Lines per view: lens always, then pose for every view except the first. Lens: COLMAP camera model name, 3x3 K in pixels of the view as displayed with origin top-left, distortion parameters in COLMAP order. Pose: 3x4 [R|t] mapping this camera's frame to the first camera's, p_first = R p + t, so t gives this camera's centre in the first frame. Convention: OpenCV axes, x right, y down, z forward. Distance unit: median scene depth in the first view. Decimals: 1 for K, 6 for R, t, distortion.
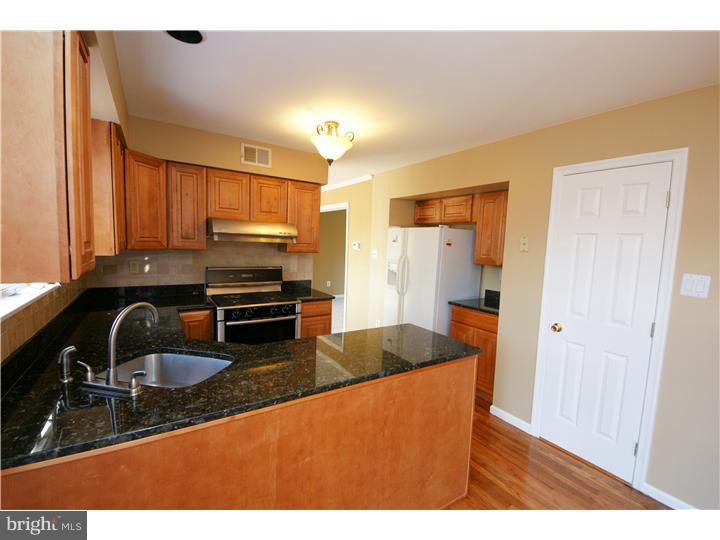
lens RADIAL K [[318.8, 0, 360.0], [0, 318.8, 270.0], [0, 0, 1]] dist [-0.000665, -0.000198]
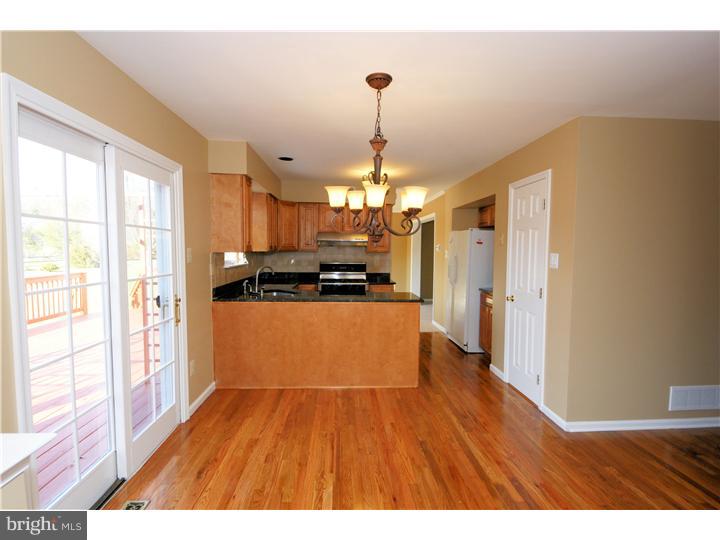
lens RADIAL K [[359.7, 0, 360.0], [0, 359.7, 270.0], [0, 0, 1]] dist [-0.001111, -0.000358]
pose [[0.868459, -0.000268, -0.495761, 0.674479], [-0.020816, 0.999098, -0.037004, 0.106117], [0.495324, 0.042456, 0.867670, -0.558490]]
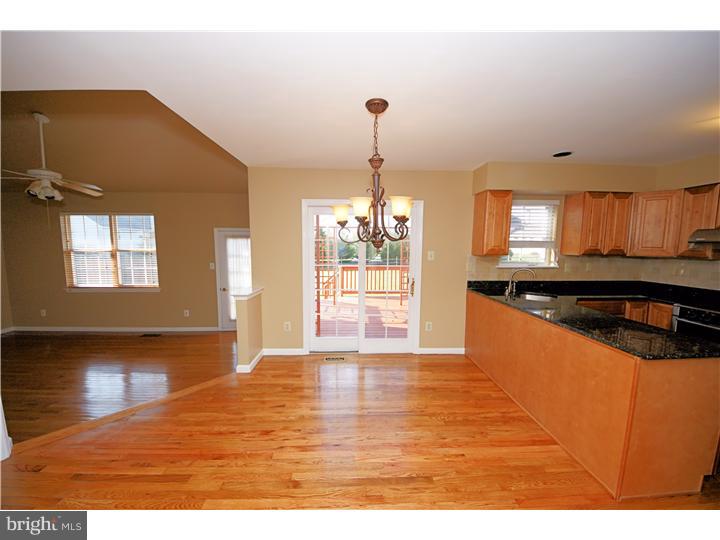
lens RADIAL K [[254.6, 0, 359.4], [0, 254.6, 271.6], [0, 0, 1]] dist [0.025295, -0.017877]
pose [[-0.512576, 0.045249, -0.857449, 0.897798], [-0.102247, 0.988289, 0.113276, 0.010250], [0.852532, 0.145733, -0.501946, 0.407093]]
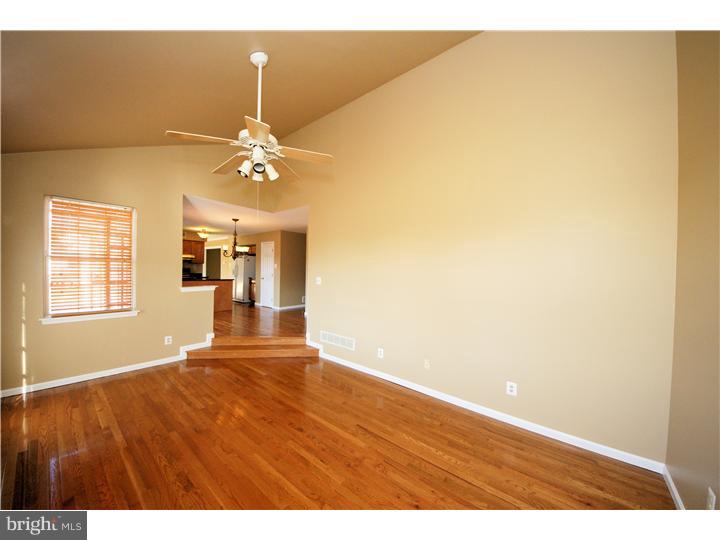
lens RADIAL K [[254.6, 0, 359.4], [0, 254.6, 271.6], [0, 0, 1]] dist [0.025295, -0.017877]
pose [[0.951823, -0.020435, 0.305965, 0.665180], [0.042768, 0.996872, -0.066466, 0.310627], [-0.303650, 0.076350, 0.949720, -2.234590]]
